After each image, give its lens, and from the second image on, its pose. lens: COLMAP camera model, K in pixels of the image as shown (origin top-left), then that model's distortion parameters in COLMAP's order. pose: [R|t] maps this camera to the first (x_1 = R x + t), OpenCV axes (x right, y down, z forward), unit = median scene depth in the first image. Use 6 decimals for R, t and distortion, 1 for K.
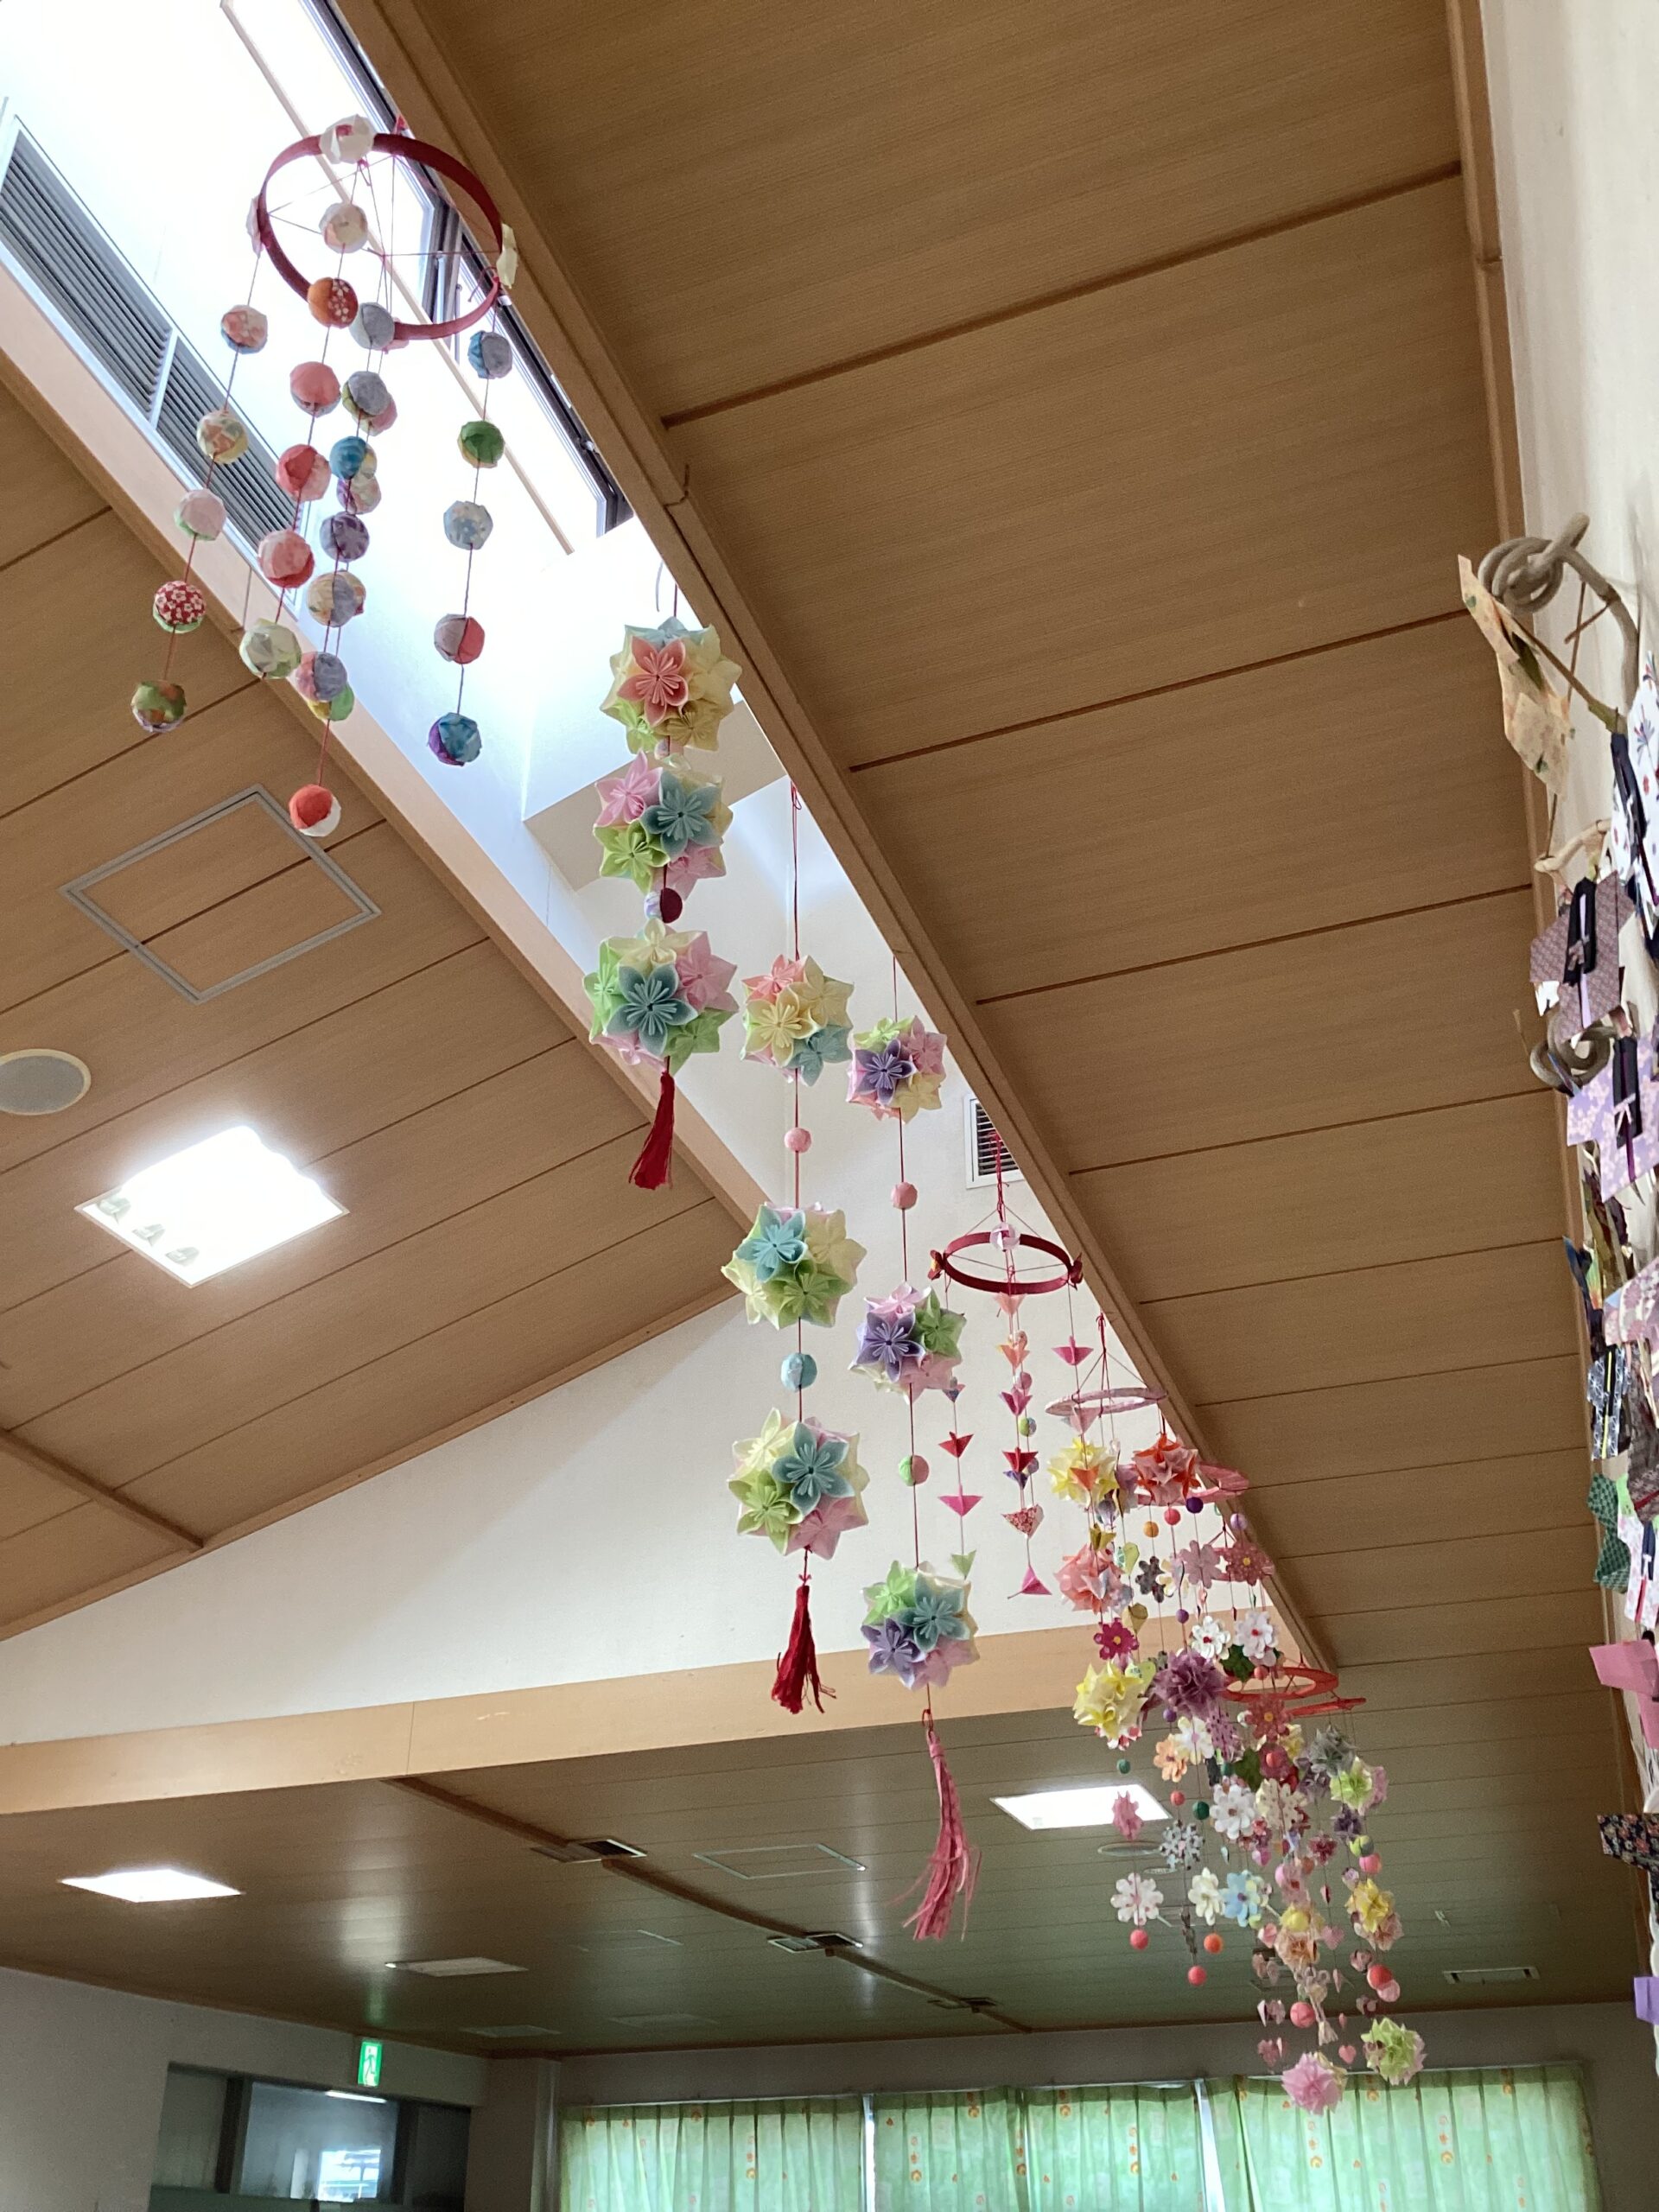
lens RADIAL K [[1980.2, 0, 829.5], [0, 1980.2, 1106.0], [0, 0, 1]] dist [-0.000172, -0.007856]
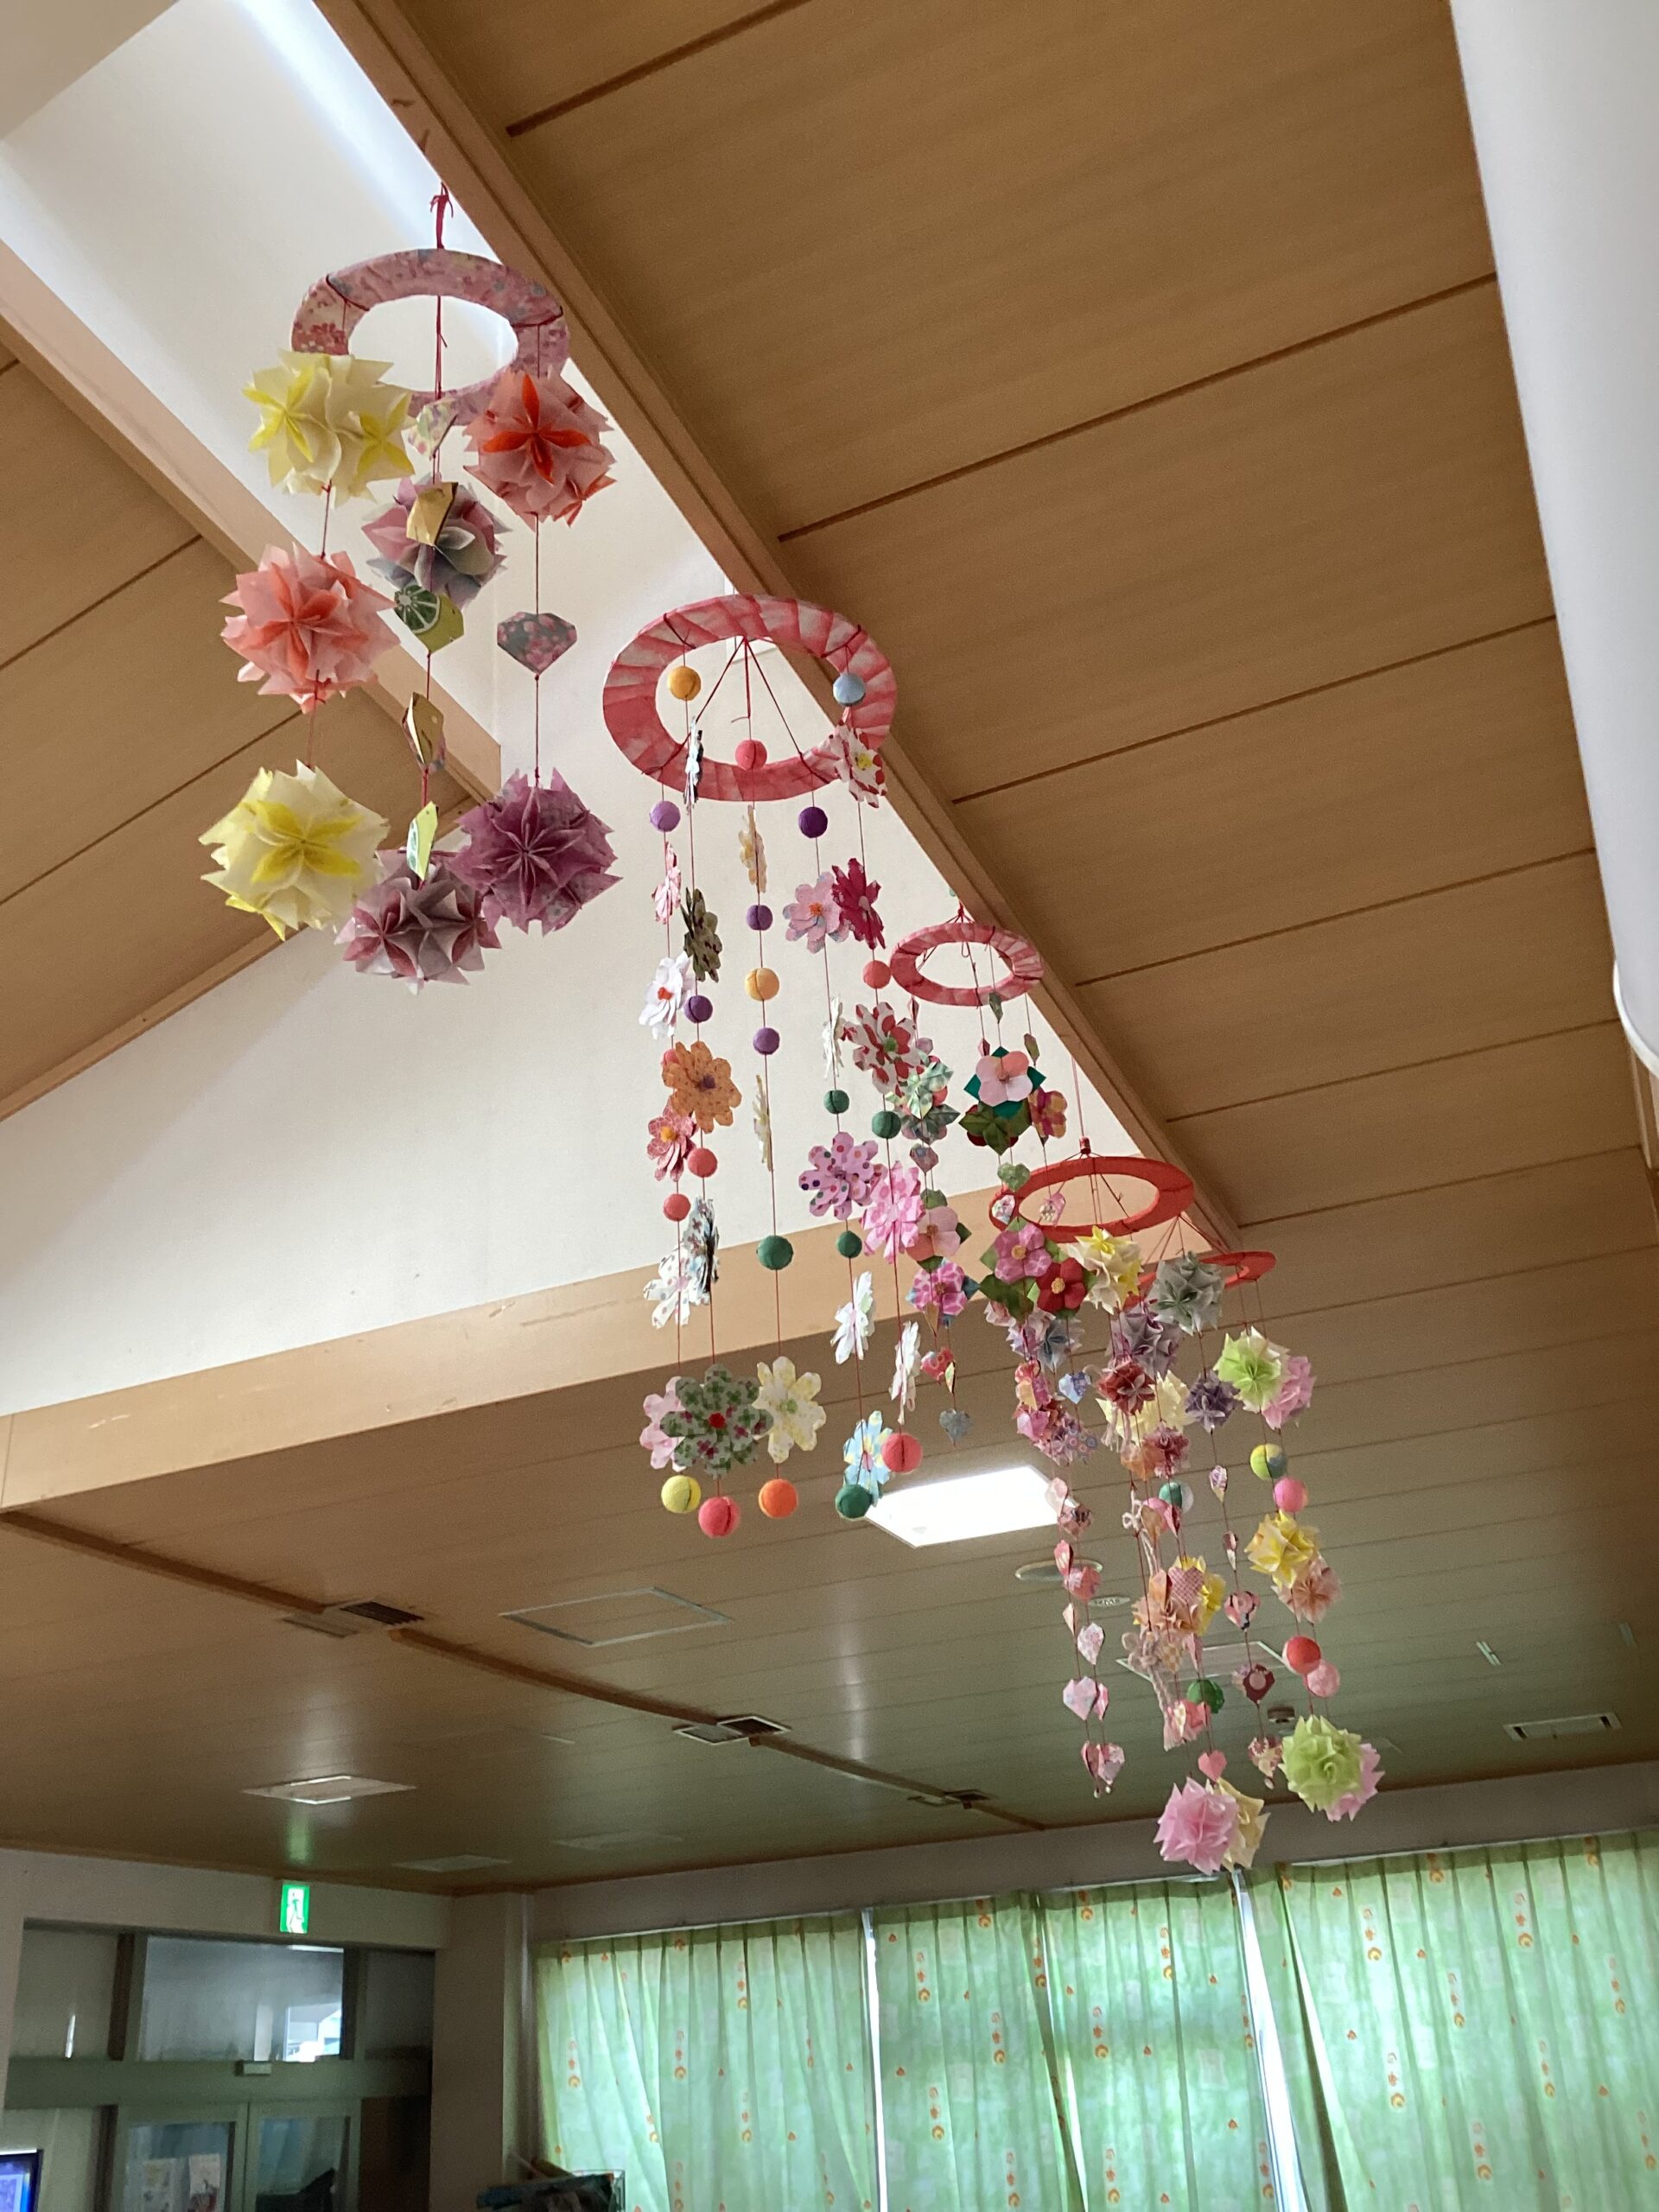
lens RADIAL K [[1992.7, 0, 829.5], [0, 1992.7, 1106.0], [0, 0, 1]] dist [0.040255, -0.070996]
pose [[0.996858, -0.071947, -0.033121, 0.060838], [0.074237, 0.994484, 0.074095, 0.077628], [0.027608, -0.076321, 0.996701, 0.139892]]
